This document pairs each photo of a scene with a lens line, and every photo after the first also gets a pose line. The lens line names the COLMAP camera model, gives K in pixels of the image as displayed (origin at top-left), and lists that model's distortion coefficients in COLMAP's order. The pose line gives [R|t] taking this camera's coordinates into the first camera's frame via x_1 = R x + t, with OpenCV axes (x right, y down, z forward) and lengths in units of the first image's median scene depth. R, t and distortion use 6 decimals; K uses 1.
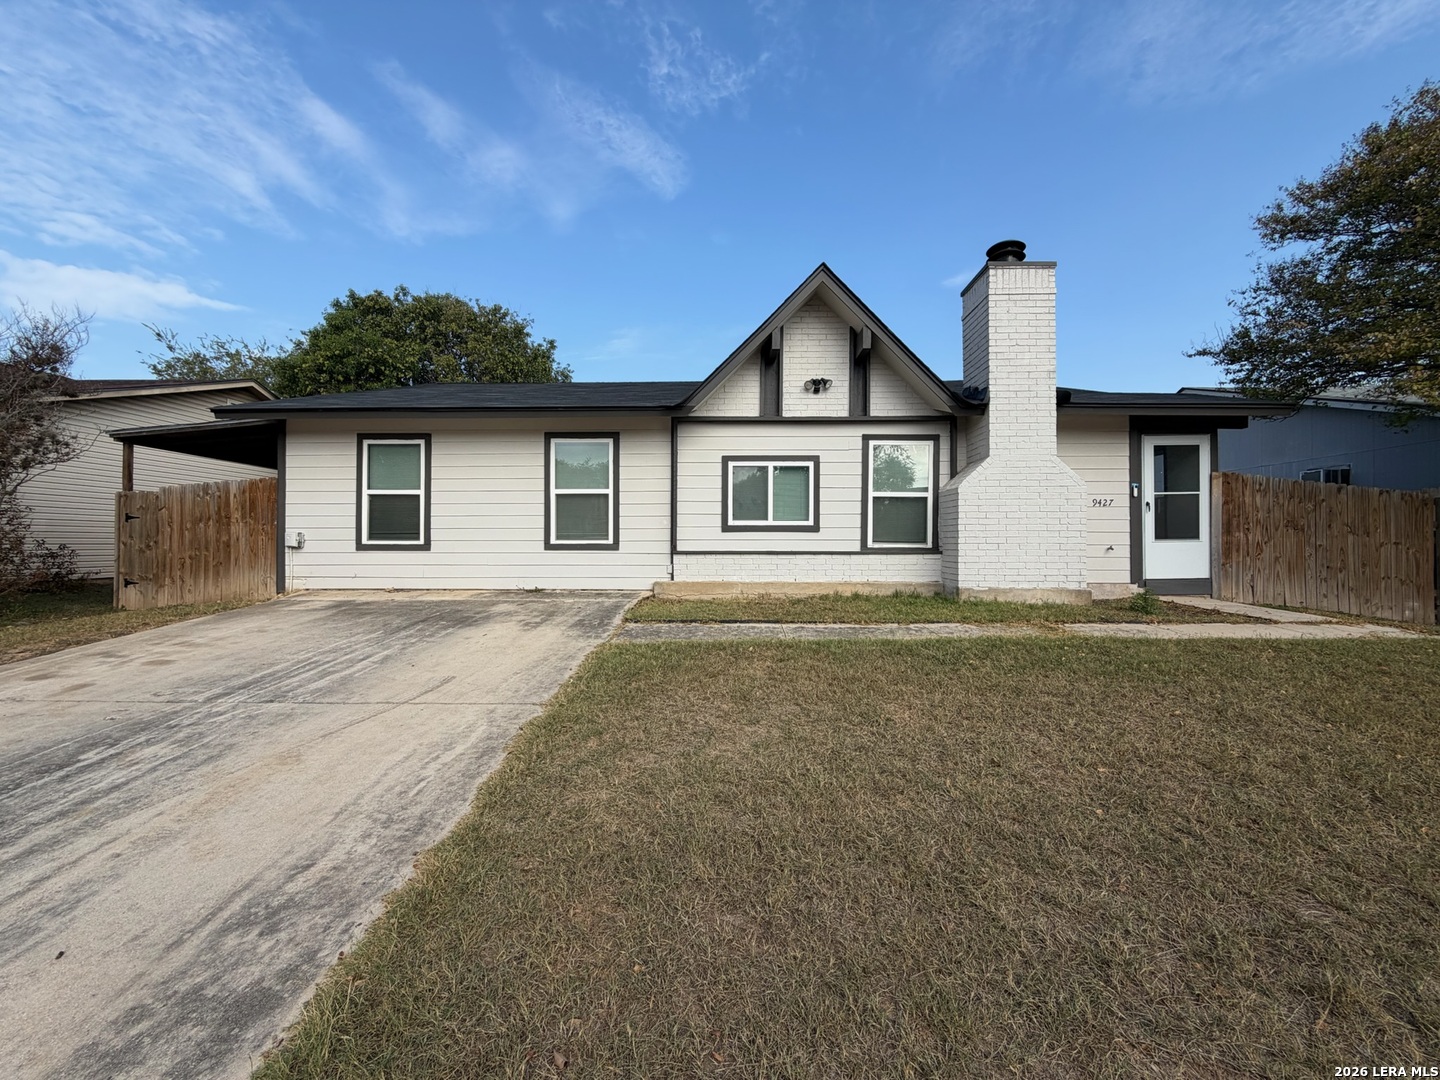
lens RADIAL K [[570.1, 0, 664.5], [0, 570.1, 537.8], [0, 0, 1]] dist [0.001155, -0.000033]
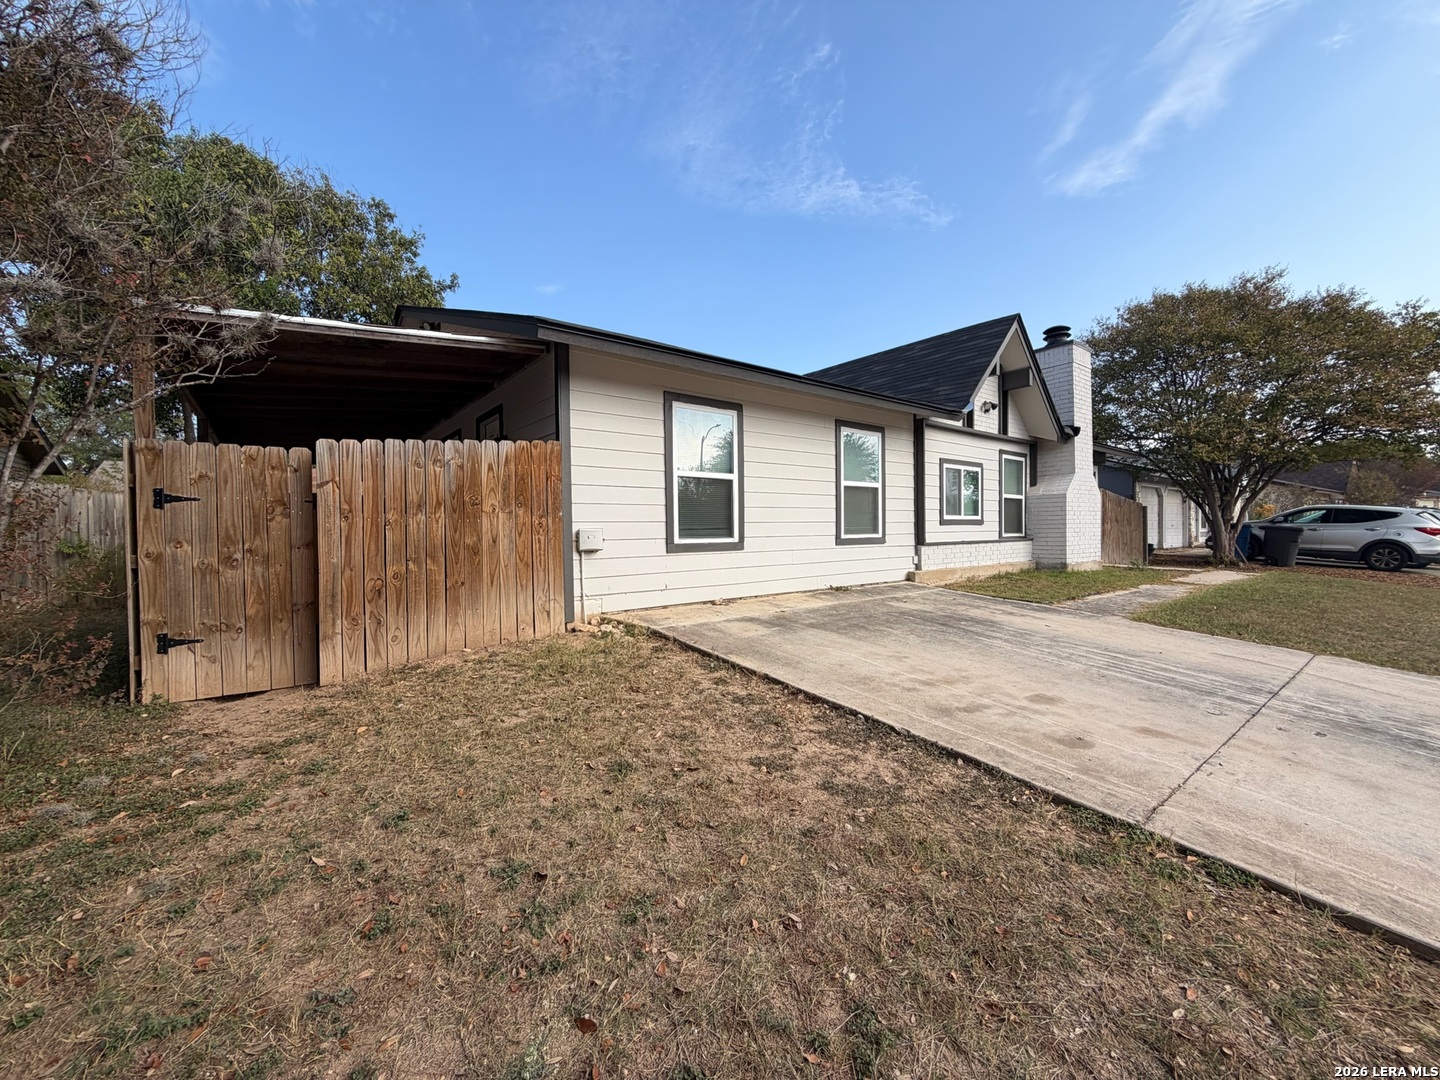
lens RADIAL K [[570.1, 0, 664.5], [0, 570.1, 537.8], [0, 0, 1]] dist [0.001155, -0.000033]
pose [[0.783113, -0.017968, 0.621620, -0.999778], [0.008890, 0.999804, 0.017699, -0.009931], [-0.621816, -0.008334, 0.783119, 0.438027]]
